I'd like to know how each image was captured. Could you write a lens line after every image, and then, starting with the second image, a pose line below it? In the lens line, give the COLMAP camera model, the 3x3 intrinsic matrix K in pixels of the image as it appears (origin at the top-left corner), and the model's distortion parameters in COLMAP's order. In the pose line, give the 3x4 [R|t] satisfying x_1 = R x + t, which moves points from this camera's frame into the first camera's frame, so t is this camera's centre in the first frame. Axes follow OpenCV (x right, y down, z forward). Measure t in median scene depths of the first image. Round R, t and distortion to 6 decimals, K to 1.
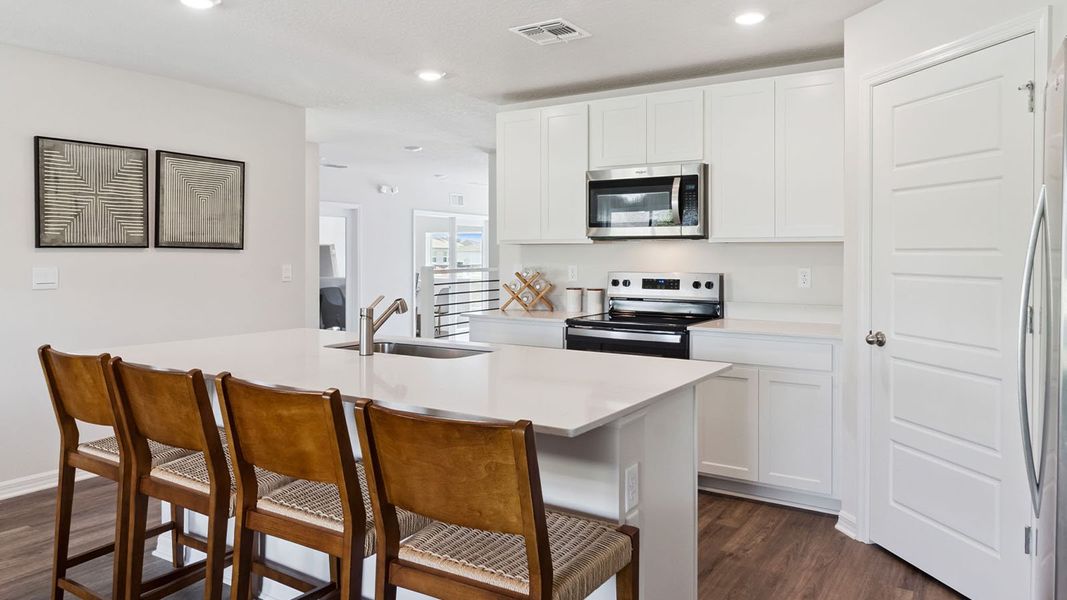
lens RADIAL K [[716.7, 0, 530.1], [0, 716.7, 270.1], [0, 0, 1]] dist [-0.004401, 0.000611]
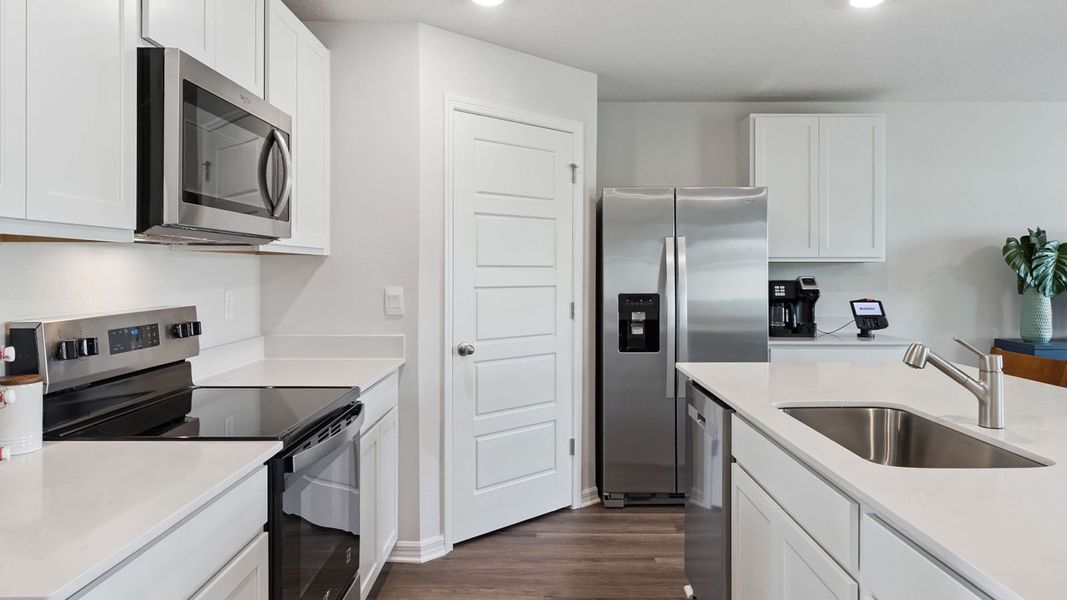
lens RADIAL K [[716.7, 0, 530.1], [0, 716.7, 270.1], [0, 0, 1]] dist [-0.004401, 0.000611]
pose [[-0.541408, -0.002347, 0.840757, -0.346784], [0.019497, 0.999692, 0.015346, -0.026928], [-0.840534, 0.024700, -0.541195, 1.091655]]
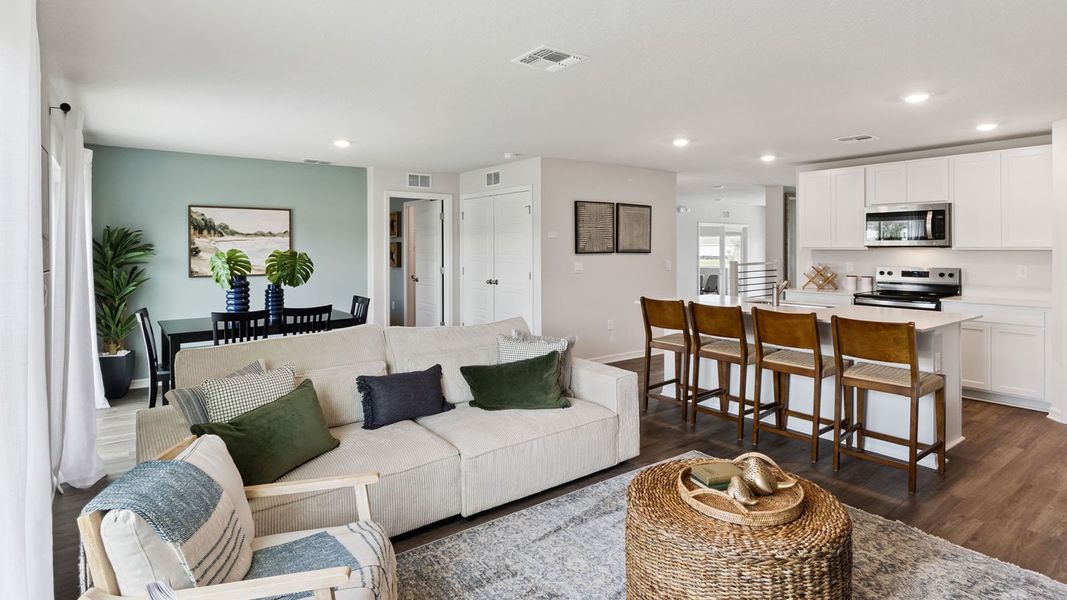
lens RADIAL K [[552.4, 0, 538.6], [0, 552.4, 256.1], [0, 0, 1]] dist [-0.005232, -0.000812]
pose [[0.942411, 0.000945, -0.334455, -0.235757], [-0.003782, 0.999962, -0.007829, -0.010026], [0.334435, 0.008643, 0.942379, -0.545750]]
